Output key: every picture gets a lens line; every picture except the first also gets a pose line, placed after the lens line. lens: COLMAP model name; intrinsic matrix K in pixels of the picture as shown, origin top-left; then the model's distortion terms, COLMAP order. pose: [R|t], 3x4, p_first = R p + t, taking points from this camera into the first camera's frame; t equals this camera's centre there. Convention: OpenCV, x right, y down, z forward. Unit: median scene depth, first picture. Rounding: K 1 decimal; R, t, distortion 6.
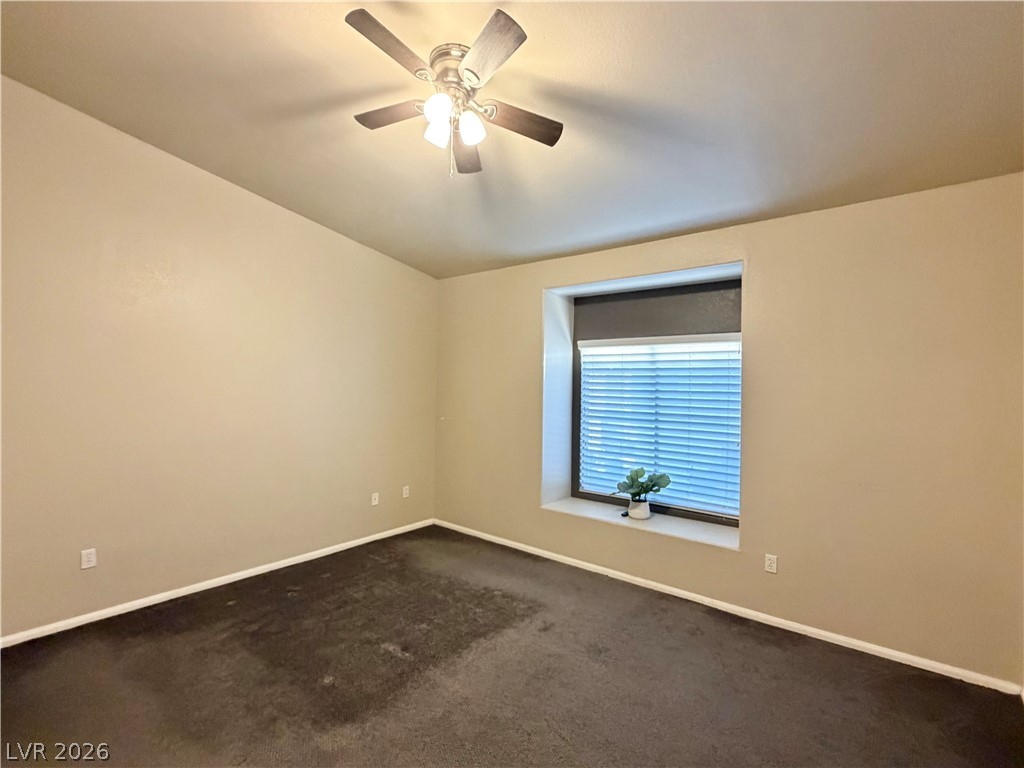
lens RADIAL K [[464.8, 0, 512.6], [0, 464.8, 387.6], [0, 0, 1]] dist [-0.001622, 0.000273]
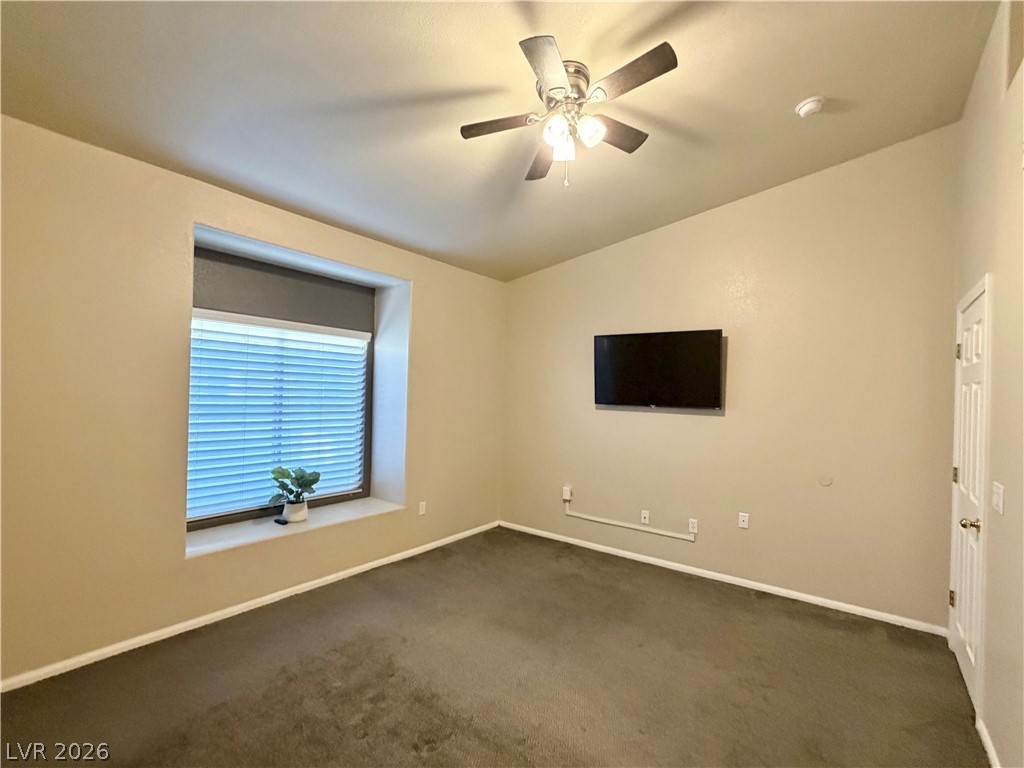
lens RADIAL K [[477.3, 0, 512.6], [0, 477.3, 389.7], [0, 0, 1]] dist [0.031386, 0.000242]
pose [[-0.032054, -0.007704, 0.999456, -0.702346], [-0.016421, 0.999839, 0.007180, 0.011600], [-0.999351, -0.016182, -0.032175, 0.634447]]
